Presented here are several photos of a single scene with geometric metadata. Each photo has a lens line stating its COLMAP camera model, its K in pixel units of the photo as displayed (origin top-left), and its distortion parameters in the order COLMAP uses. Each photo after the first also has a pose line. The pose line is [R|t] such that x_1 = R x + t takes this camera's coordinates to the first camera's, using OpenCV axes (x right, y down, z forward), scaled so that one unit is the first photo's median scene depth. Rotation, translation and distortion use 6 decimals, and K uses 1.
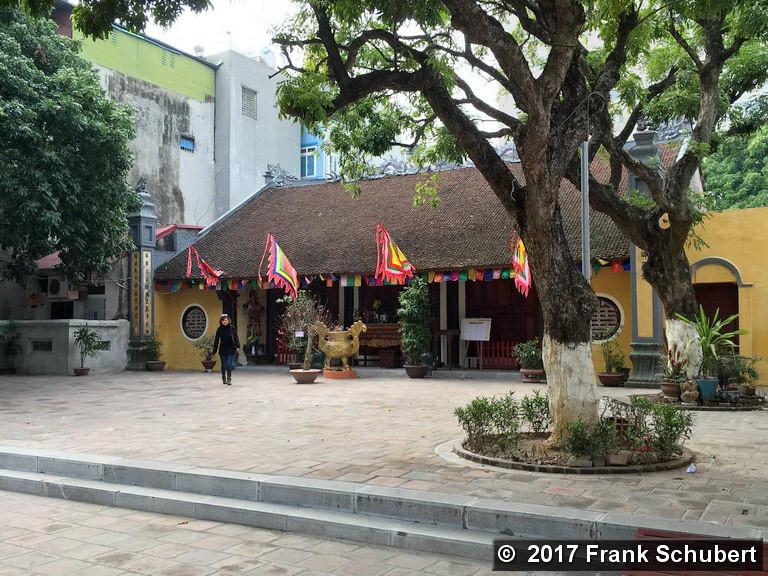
lens RADIAL K [[791.4, 0, 384.0], [0, 791.4, 288.0], [0, 0, 1]] dist [0.061458, -0.033134]
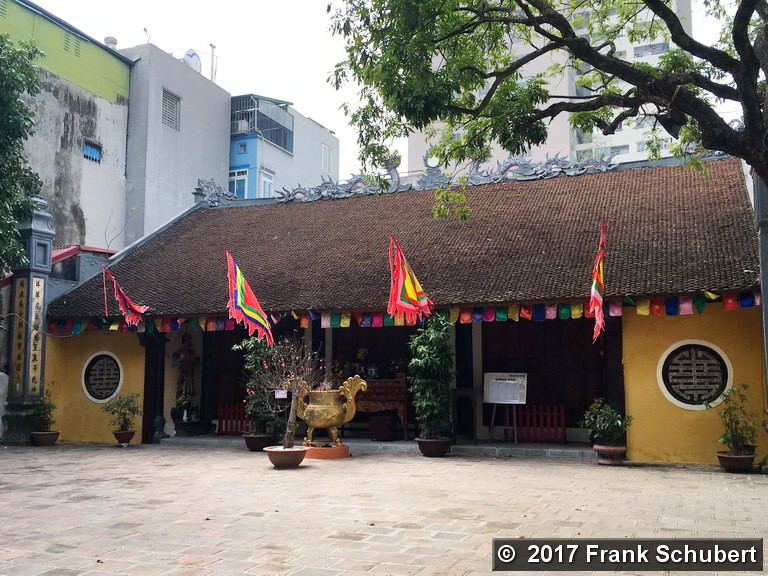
lens RADIAL K [[791.4, 0, 384.0], [0, 791.4, 288.0], [0, 0, 1]] dist [0.061458, -0.033134]
pose [[0.990007, 0.022781, 0.139166, -0.088117], [-0.012573, 0.997194, -0.073797, 0.012873], [-0.140456, 0.071310, 0.987516, 0.238574]]
